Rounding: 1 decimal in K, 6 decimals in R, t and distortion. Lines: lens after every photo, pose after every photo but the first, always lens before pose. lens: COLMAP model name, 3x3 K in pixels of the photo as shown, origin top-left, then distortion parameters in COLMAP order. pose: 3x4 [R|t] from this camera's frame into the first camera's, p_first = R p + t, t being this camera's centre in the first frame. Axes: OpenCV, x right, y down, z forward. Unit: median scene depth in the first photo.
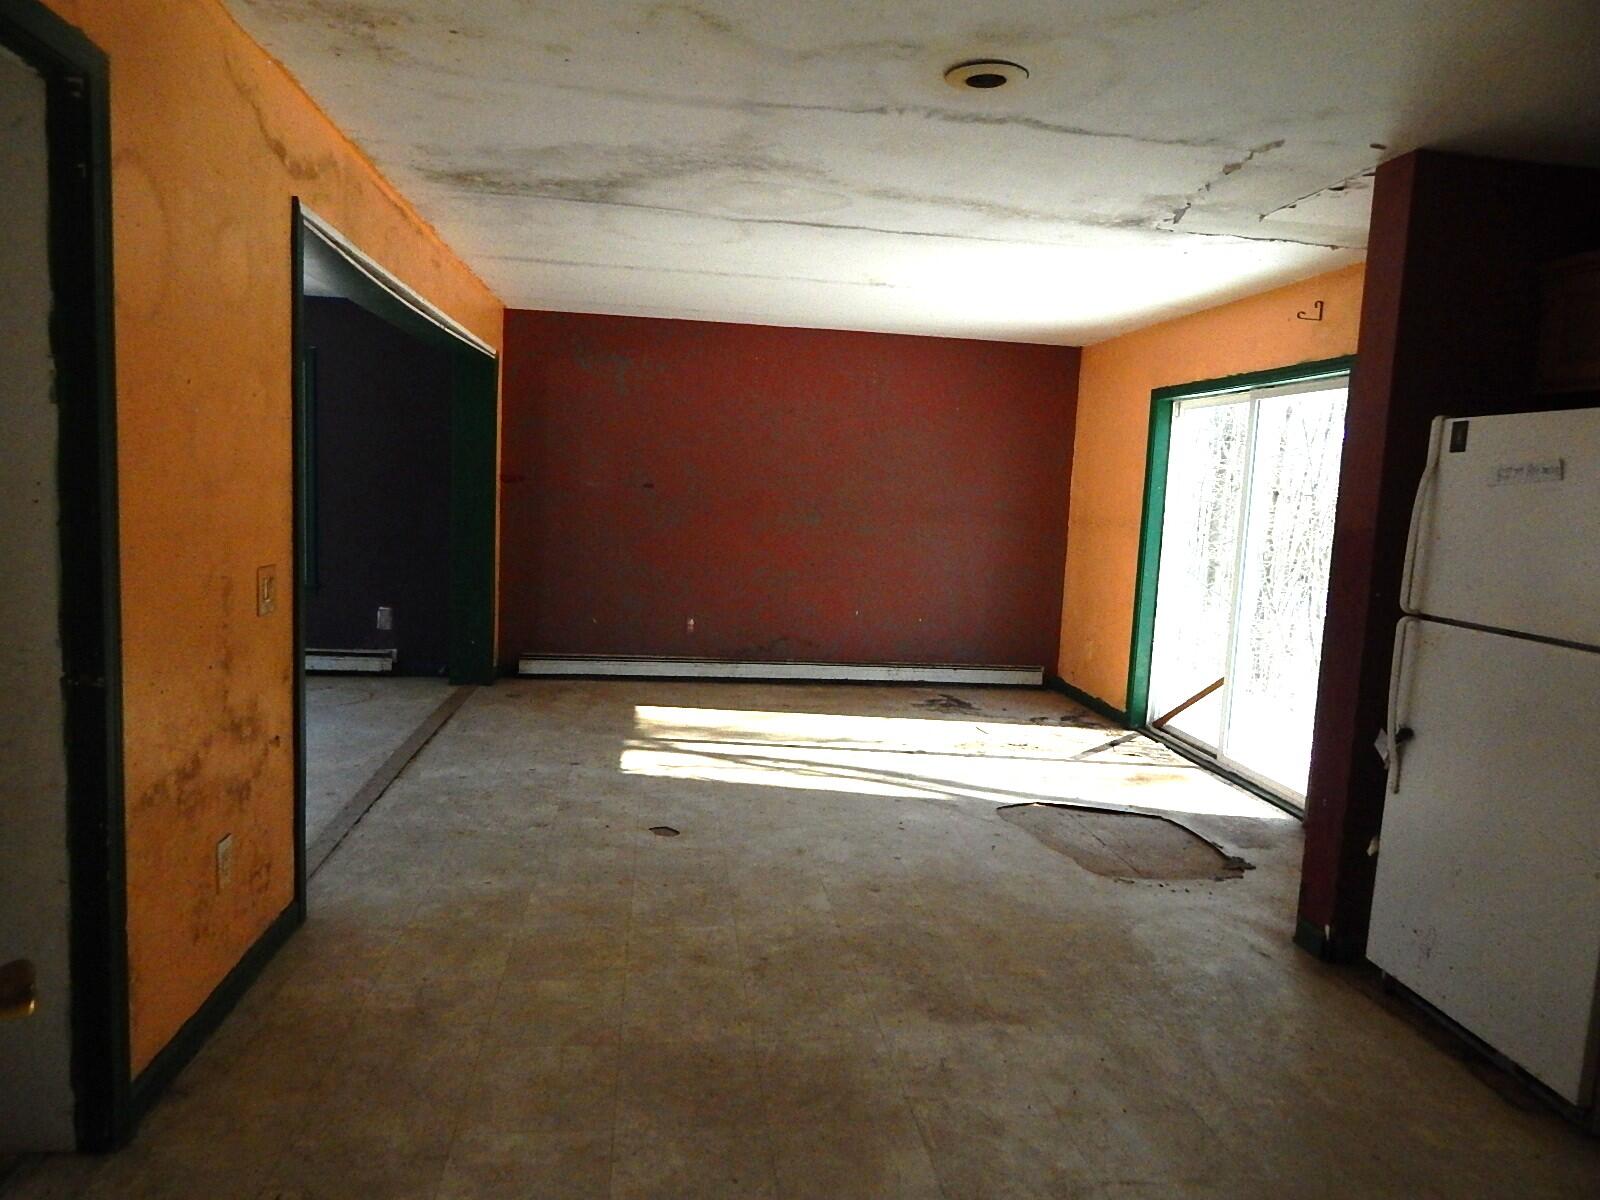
lens RADIAL K [[1049.2, 0, 797.0], [0, 1049.2, 591.2], [0, 0, 1]] dist [-0.005628, -0.000453]
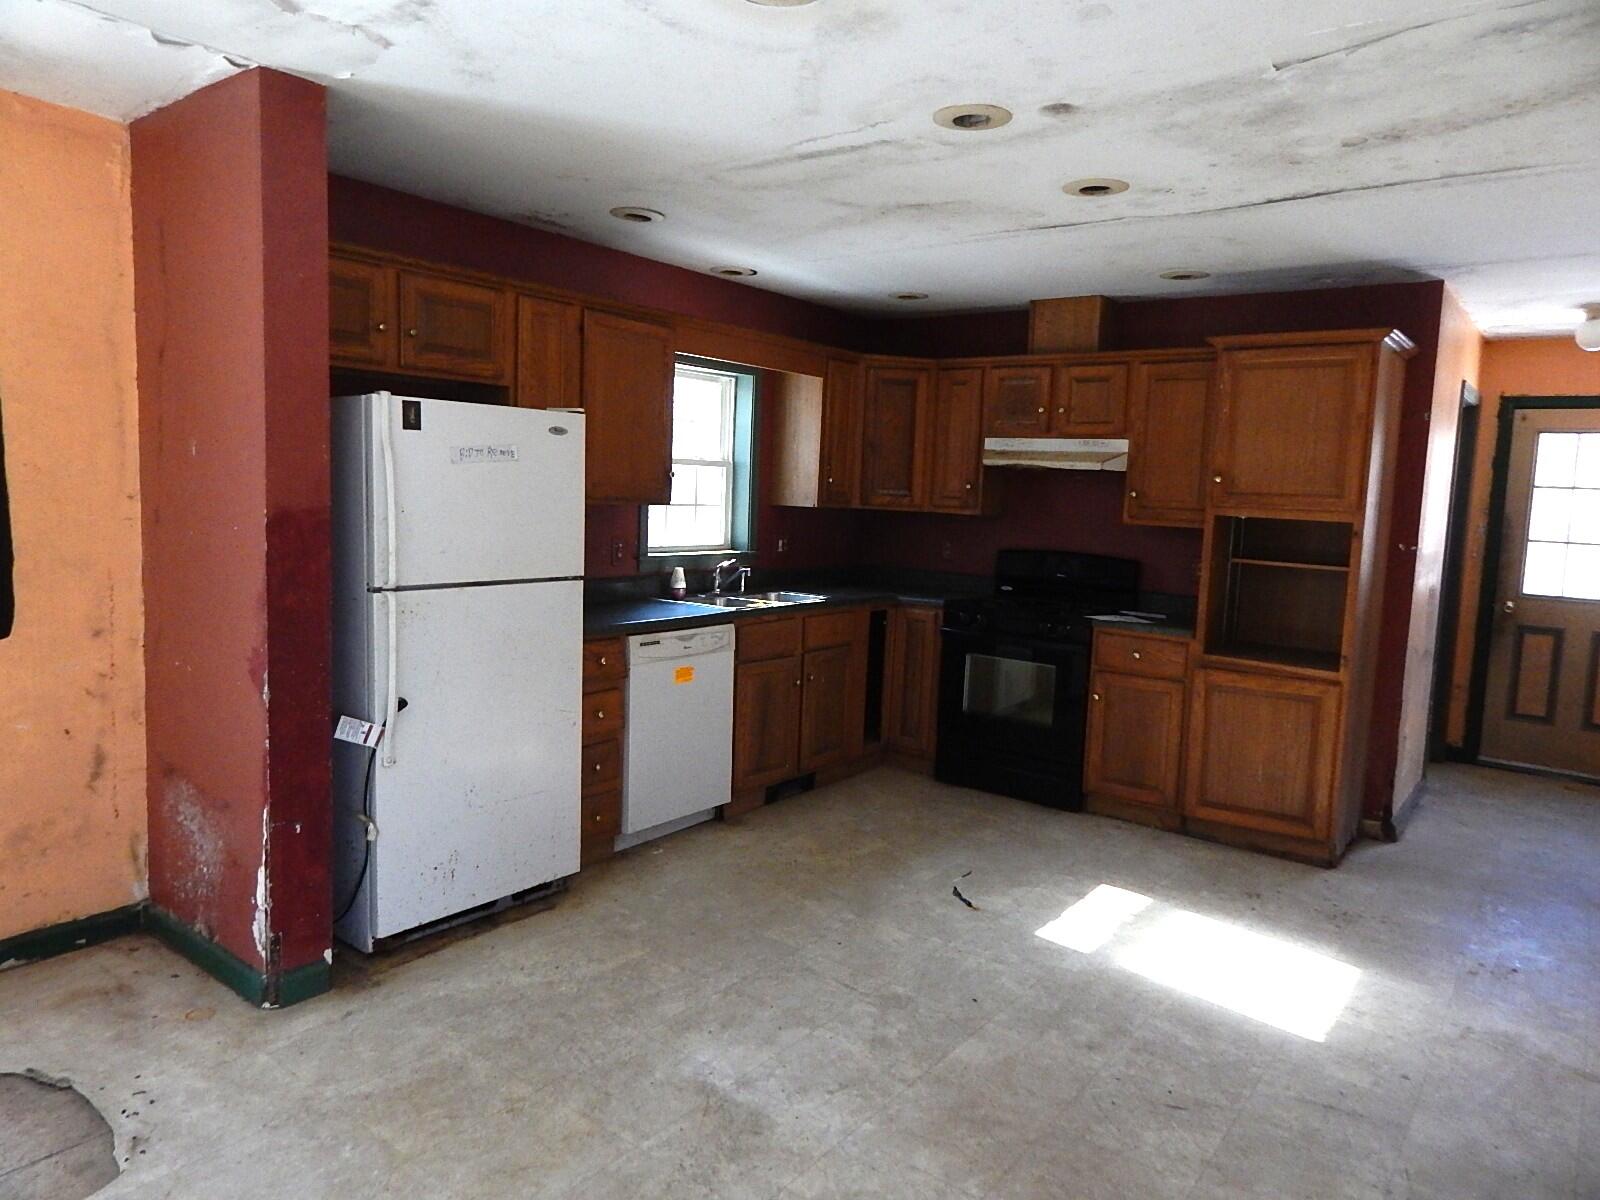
lens RADIAL K [[1049.2, 0, 797.0], [0, 1049.2, 591.2], [0, 0, 1]] dist [-0.005628, -0.000453]
pose [[-0.700350, -0.154498, 0.696879, -0.403690], [-0.000079, 0.976312, 0.216369, -0.200876], [-0.713799, 0.151479, -0.683772, 1.454609]]
